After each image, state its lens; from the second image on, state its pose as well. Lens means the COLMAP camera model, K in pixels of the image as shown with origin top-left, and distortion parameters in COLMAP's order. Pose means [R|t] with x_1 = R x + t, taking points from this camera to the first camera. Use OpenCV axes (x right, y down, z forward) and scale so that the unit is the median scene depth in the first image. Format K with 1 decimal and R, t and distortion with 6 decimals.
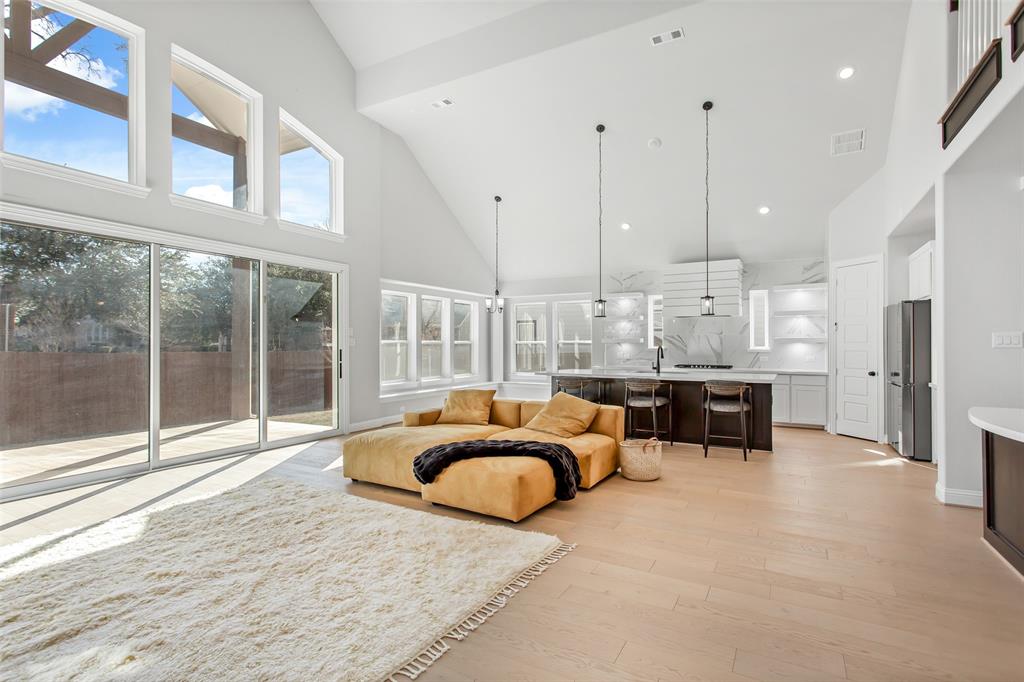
lens RADIAL K [[489.0, 0, 517.4], [0, 489.0, 342.9], [0, 0, 1]] dist [-0.000033, 0.000236]
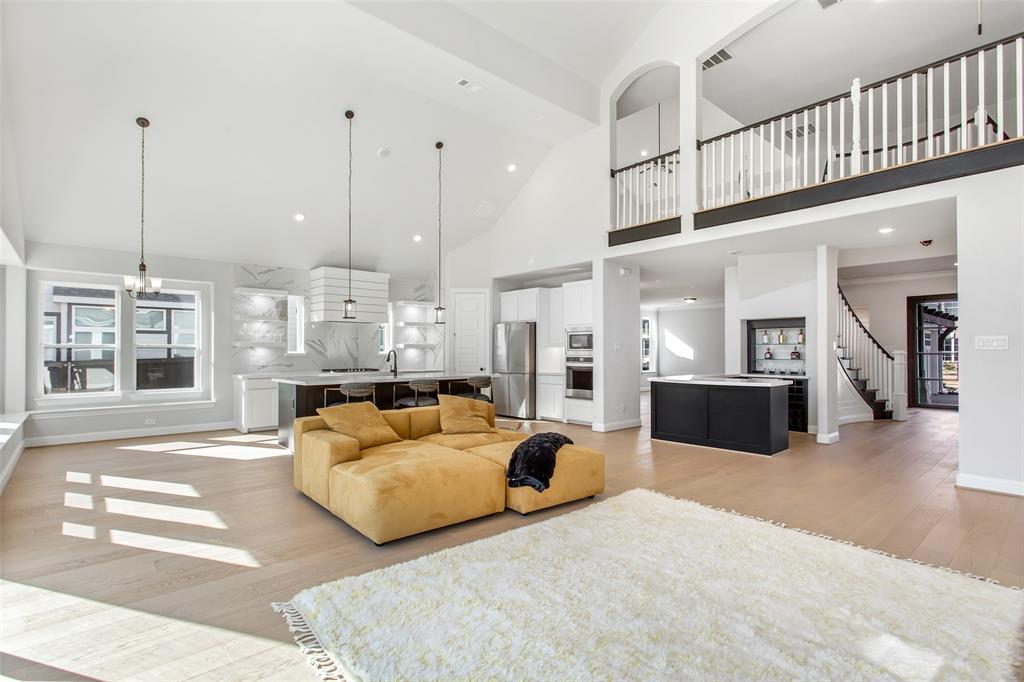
lens RADIAL K [[489.0, 0, 517.4], [0, 489.0, 342.9], [0, 0, 1]] dist [-0.000033, 0.000236]
pose [[0.326585, 0.017662, 0.945003, -0.524877], [-0.002085, 0.999836, -0.017967, 0.008721], [-0.945166, 0.003897, 0.326568, 0.349258]]
